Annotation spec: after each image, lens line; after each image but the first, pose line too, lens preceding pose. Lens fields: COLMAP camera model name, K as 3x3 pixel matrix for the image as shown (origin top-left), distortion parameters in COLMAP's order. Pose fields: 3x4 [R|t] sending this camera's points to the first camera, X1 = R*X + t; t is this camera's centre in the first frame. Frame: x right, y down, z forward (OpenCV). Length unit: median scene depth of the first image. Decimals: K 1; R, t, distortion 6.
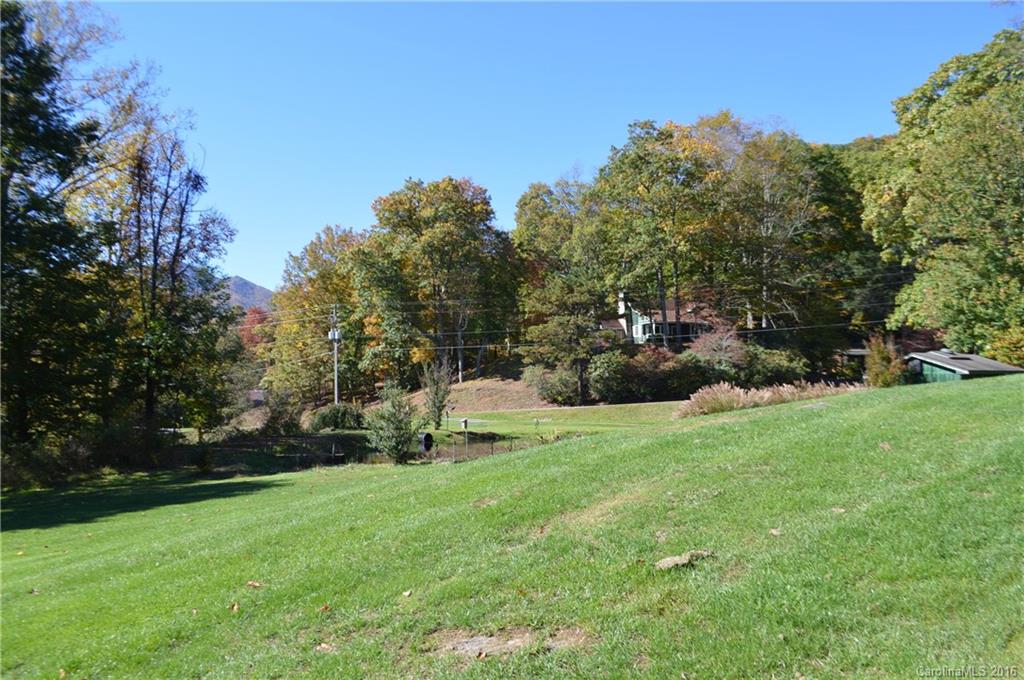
lens RADIAL K [[823.9, 0, 511.2], [0, 823.9, 340.5], [0, 0, 1]] dist [-0.012437, -0.000209]
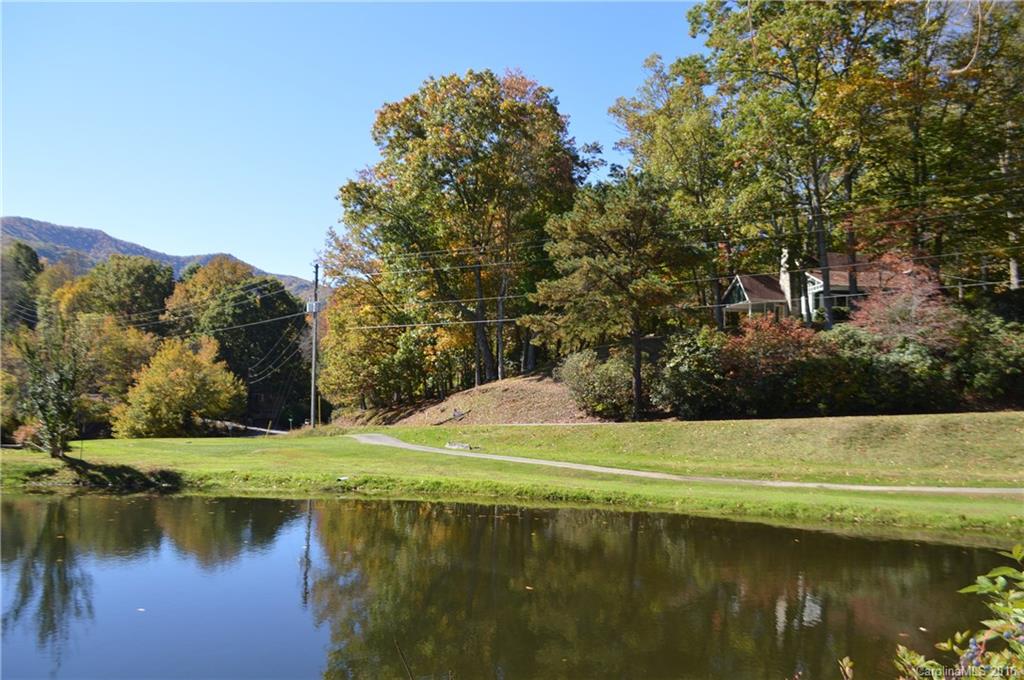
lens RADIAL K [[823.9, 0, 513.2], [0, 823.9, 340.6], [0, 0, 1]] dist [-0.012437, -0.000209]
pose [[0.952594, 0.004435, -0.304214, 0.175808], [-0.003553, 0.999988, 0.003454, 0.021903], [0.304225, -0.002209, 0.952598, 0.434805]]
